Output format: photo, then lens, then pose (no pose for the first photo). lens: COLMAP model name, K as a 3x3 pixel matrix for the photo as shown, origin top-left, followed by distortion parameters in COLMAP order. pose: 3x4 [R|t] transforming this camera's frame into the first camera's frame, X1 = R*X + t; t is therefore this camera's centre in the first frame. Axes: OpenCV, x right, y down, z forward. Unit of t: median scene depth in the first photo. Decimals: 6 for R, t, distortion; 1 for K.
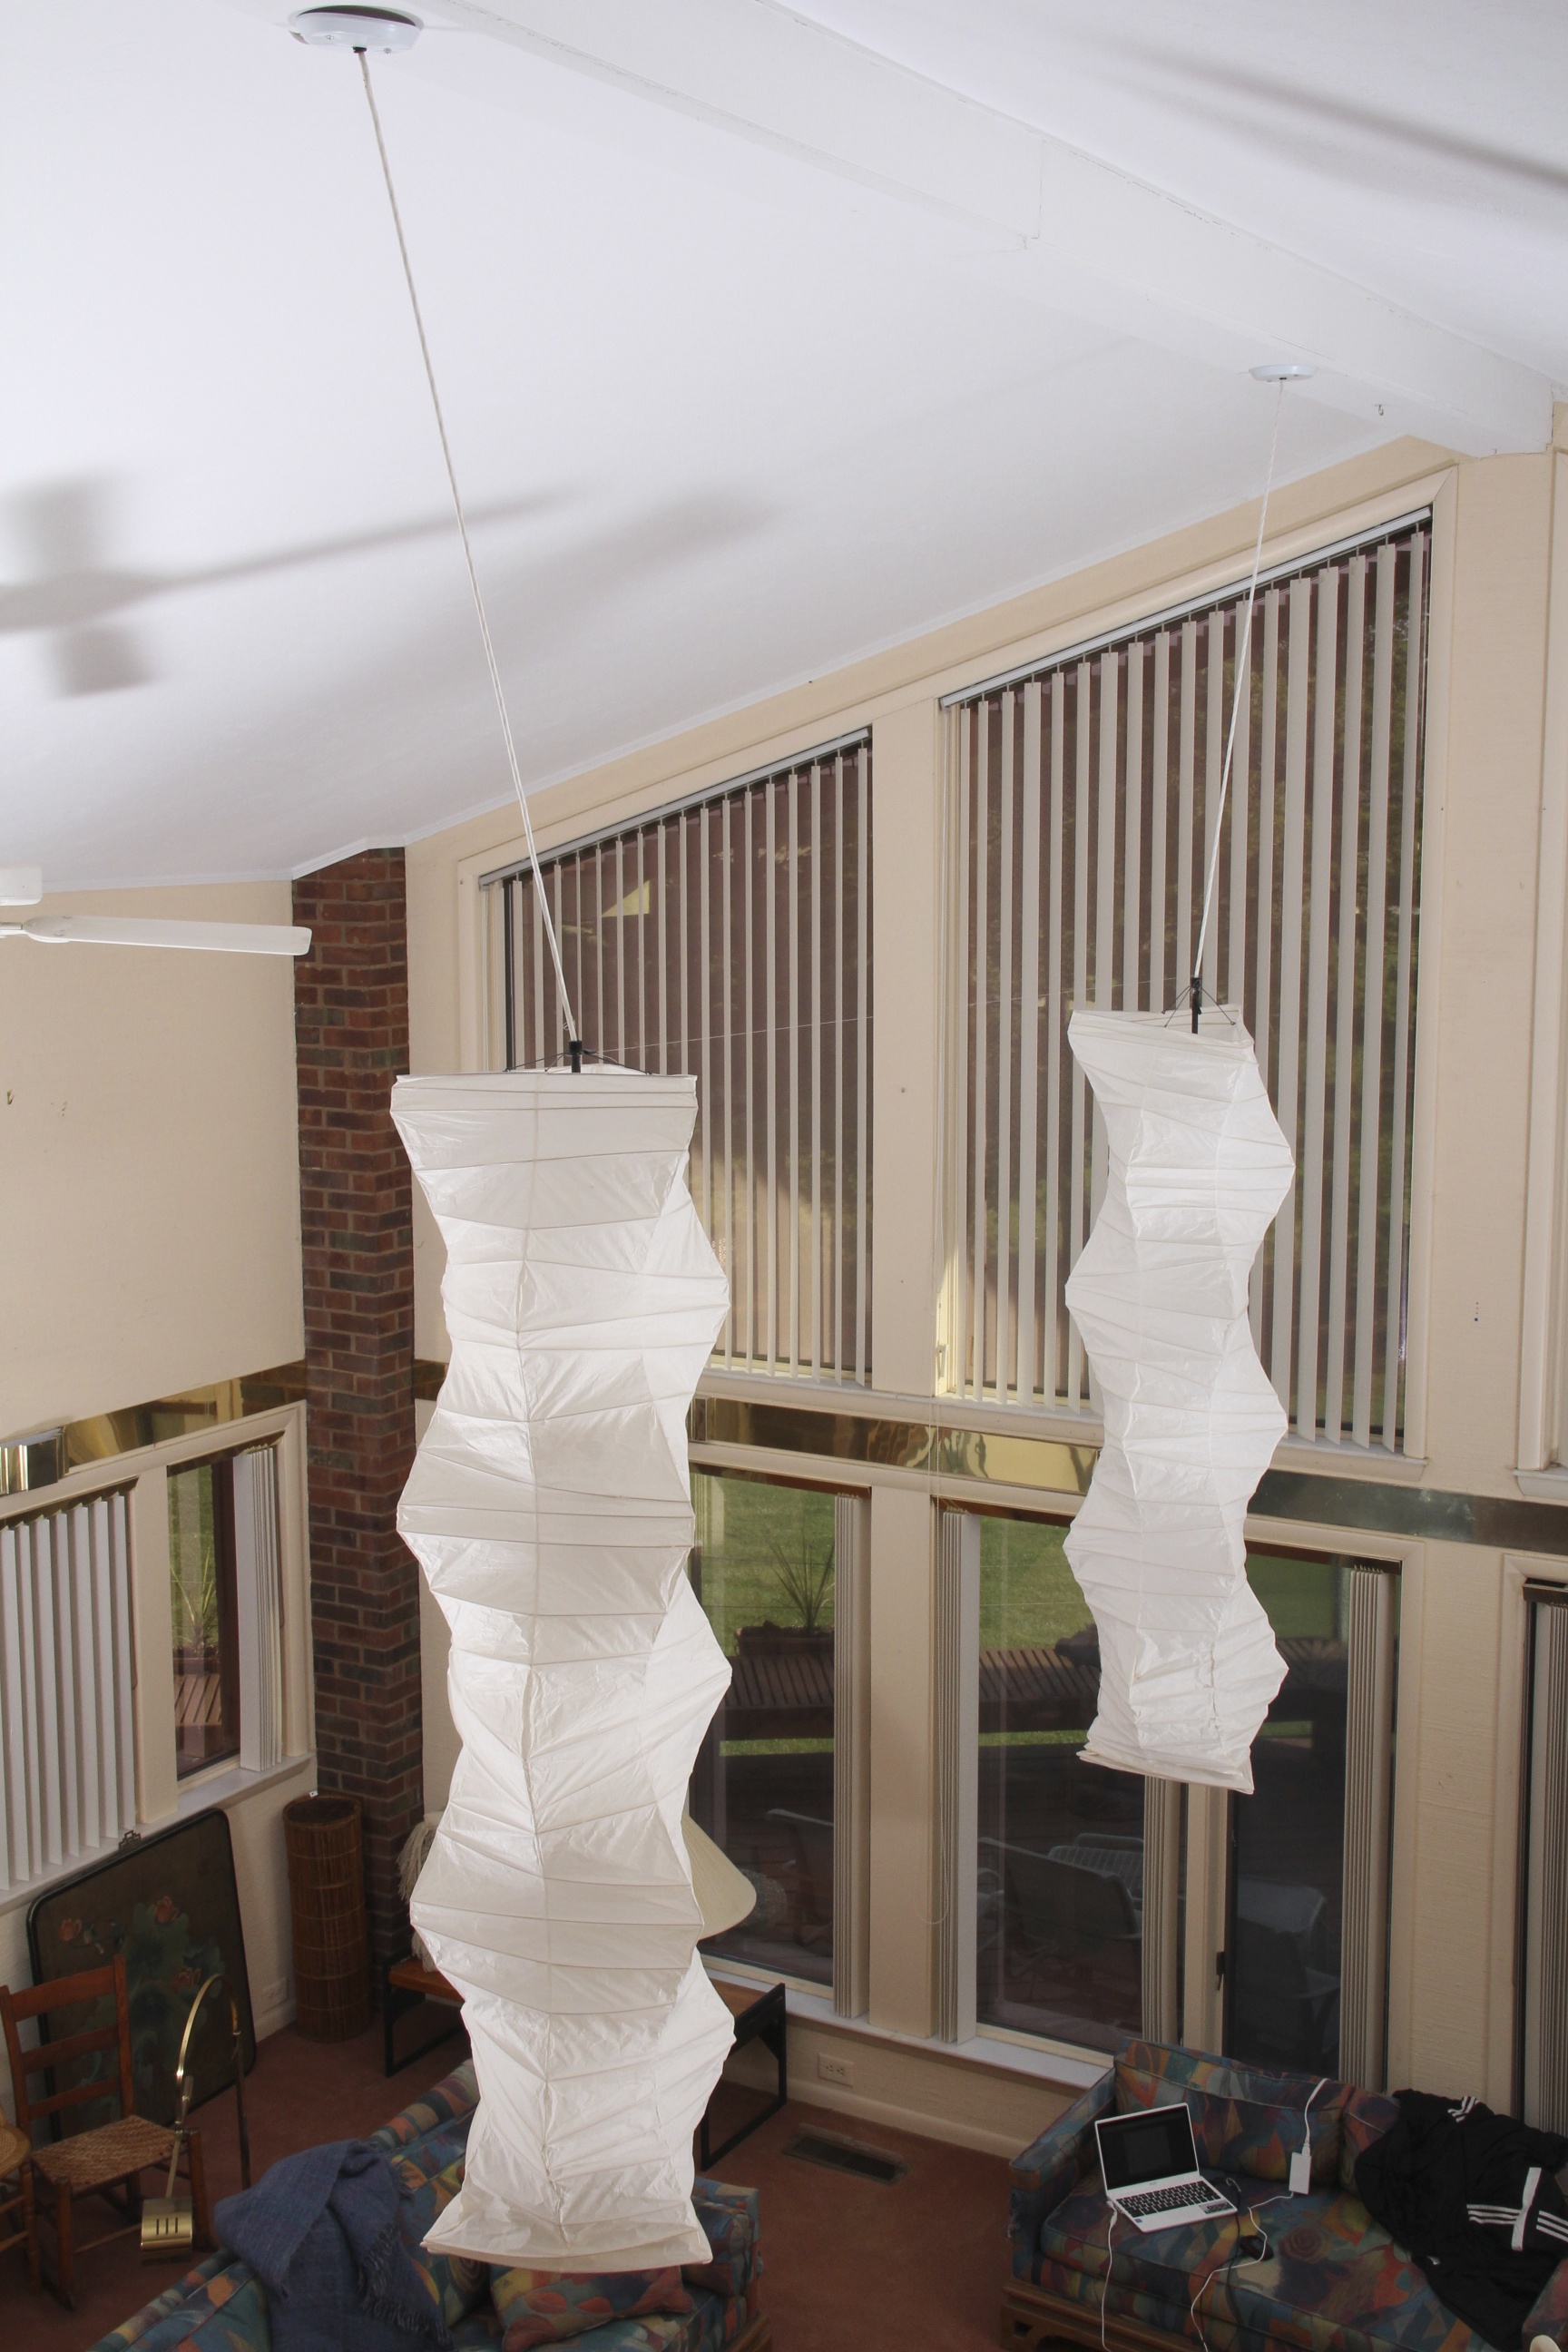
lens RADIAL K [[2747.6, 0, 778.1], [0, 2747.6, 1205.3], [0, 0, 1]] dist [-0.048022, 0.378571]
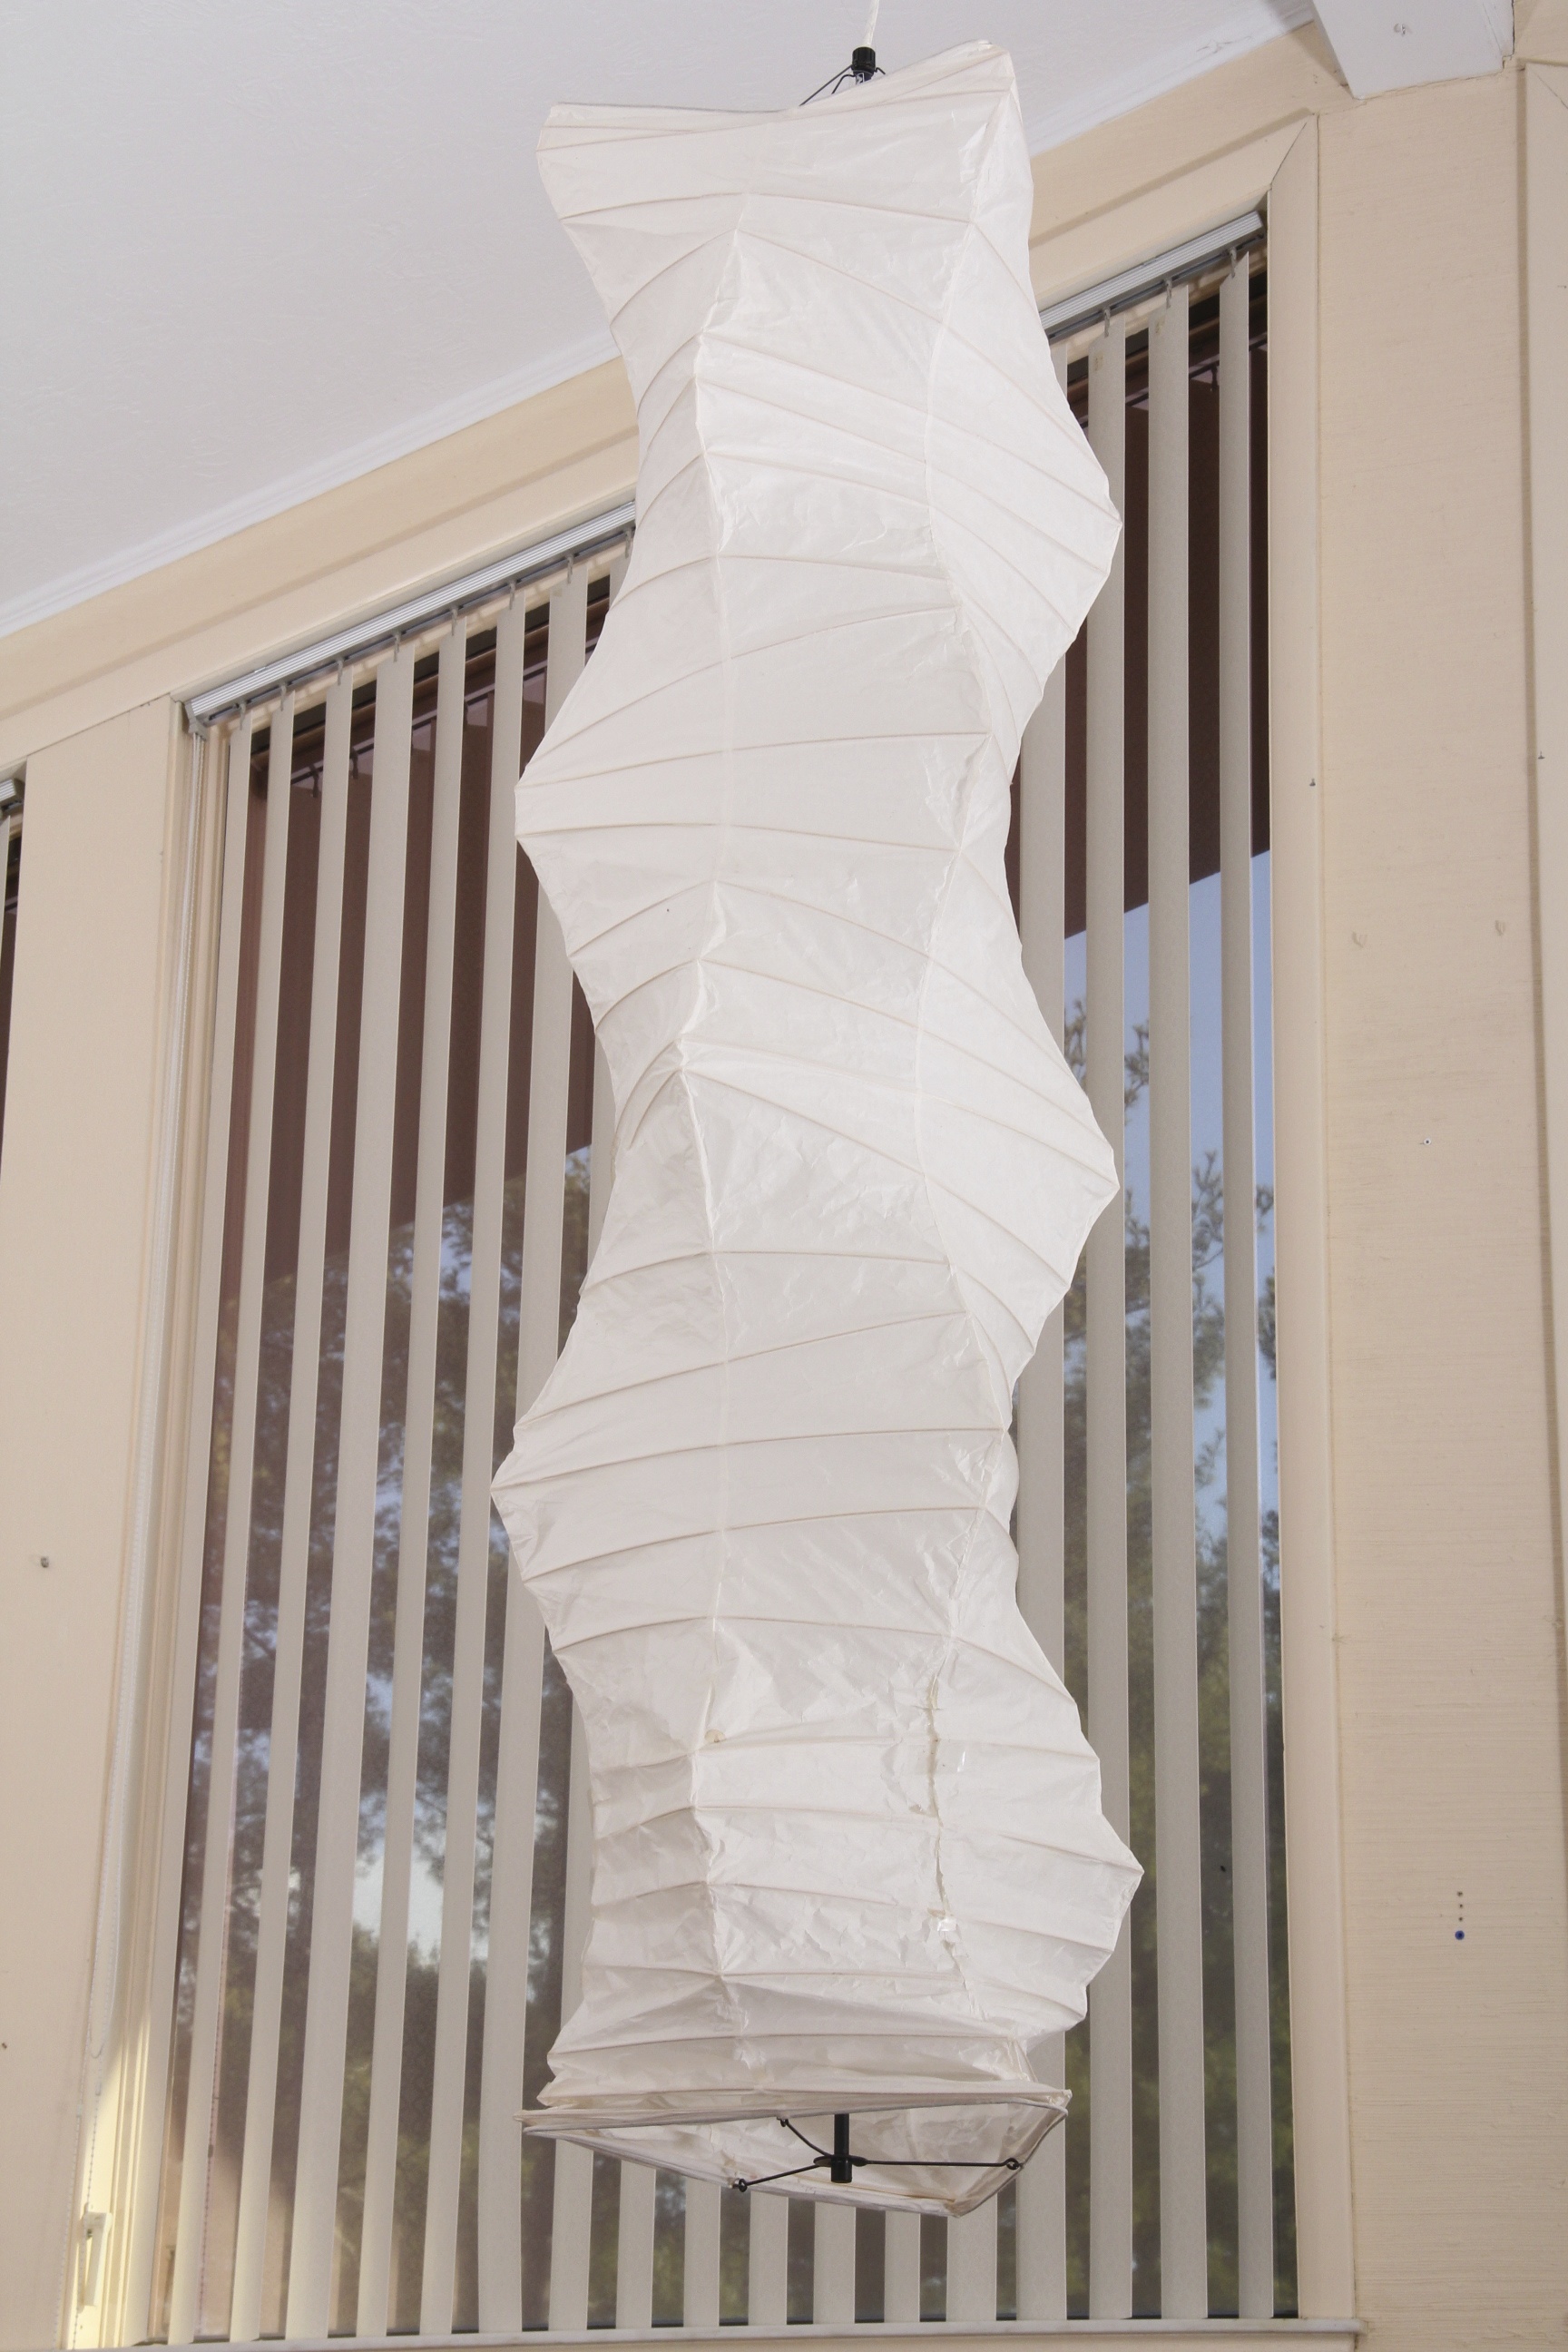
lens RADIAL K [[5052.4, 0, 791.4], [0, 5052.4, 1209.4], [0, 0, 1]] dist [0.362514, 0.469849]
pose [[0.981680, 0.082173, 0.171908, 0.021630], [0.006370, 0.887564, -0.460640, 0.288543], [-0.190432, 0.453296, 0.870780, 0.317866]]
